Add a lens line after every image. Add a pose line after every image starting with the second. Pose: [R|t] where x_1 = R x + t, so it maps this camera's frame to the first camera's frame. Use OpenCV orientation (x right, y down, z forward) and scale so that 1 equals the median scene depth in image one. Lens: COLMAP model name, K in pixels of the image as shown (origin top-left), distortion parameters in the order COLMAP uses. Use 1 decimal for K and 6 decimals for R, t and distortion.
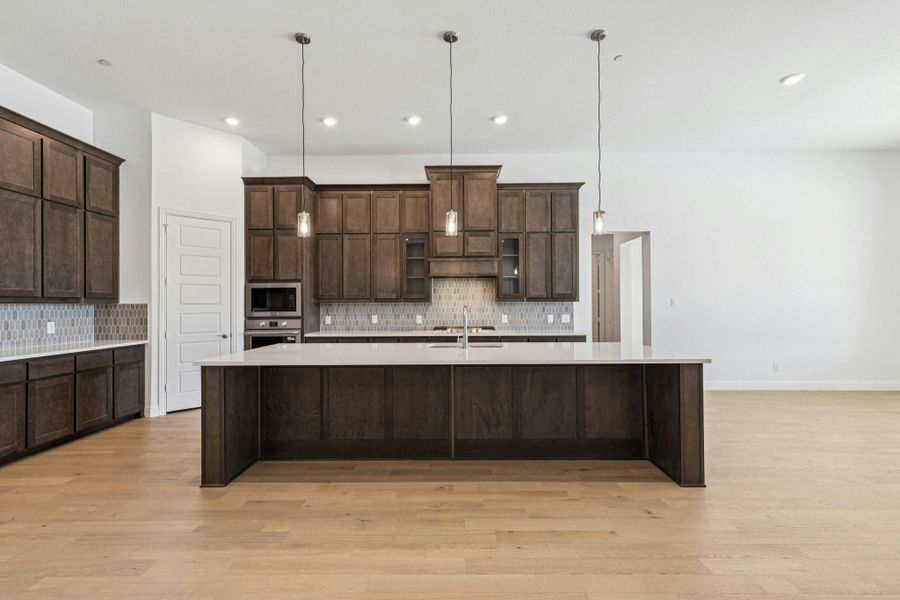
lens RADIAL K [[404.3, 0, 454.2], [0, 404.3, 304.1], [0, 0, 1]] dist [0.006402, -0.000122]
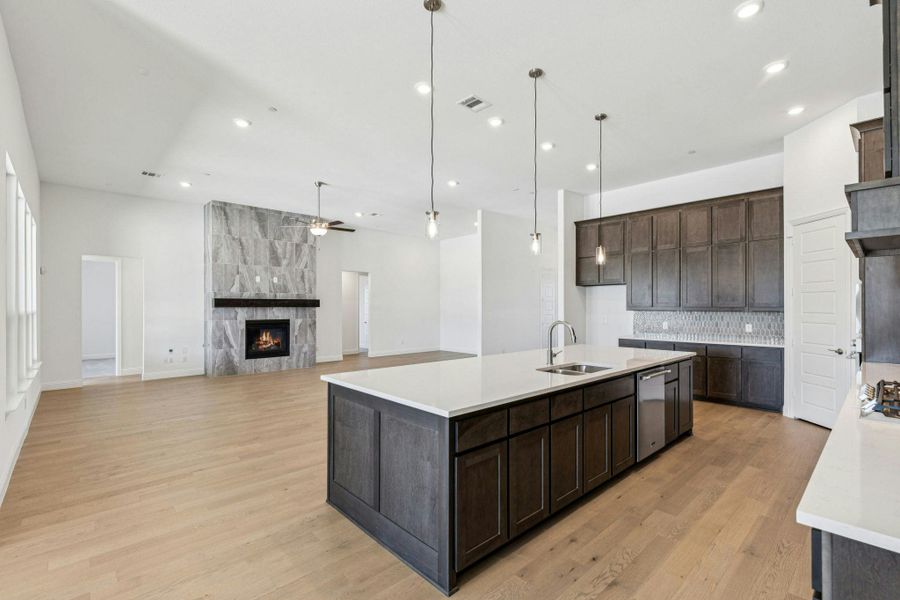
lens RADIAL K [[404.3, 0, 454.2], [0, 404.3, 304.1], [0, 0, 1]] dist [0.006402, -0.000122]
pose [[-0.724006, 0.000877, -0.689793, 0.571363], [0.006872, 0.999959, -0.005942, -0.019046], [0.689759, -0.009042, -0.723982, 1.027867]]
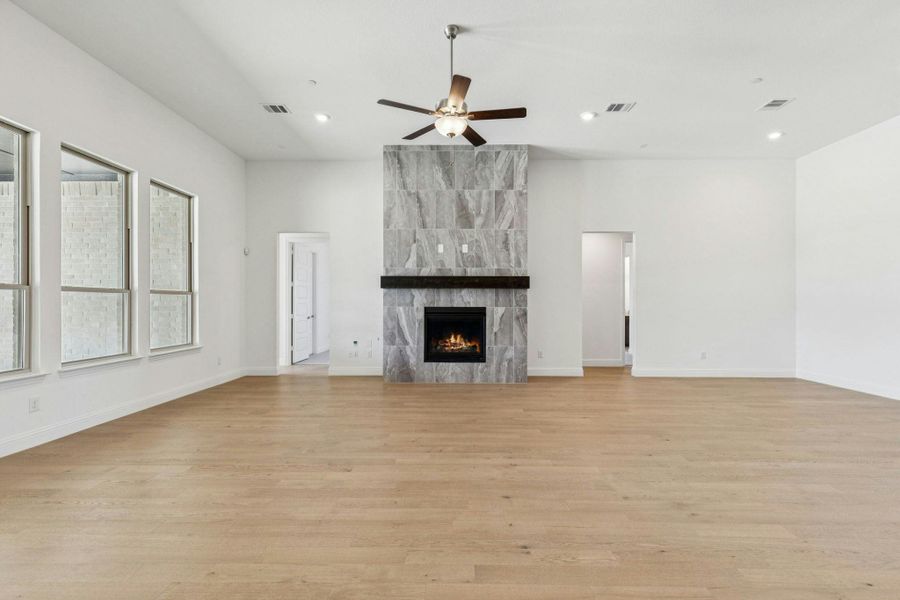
lens RADIAL K [[401.8, 0, 454.7], [0, 401.8, 303.0], [0, 0, 1]] dist [0.003709, 0.000134]
pose [[-0.999997, 0.002411, 0.000455, -0.011727], [0.002410, 0.999995, -0.001953, 0.019906], [-0.000459, -0.001952, -0.999998, 0.437615]]
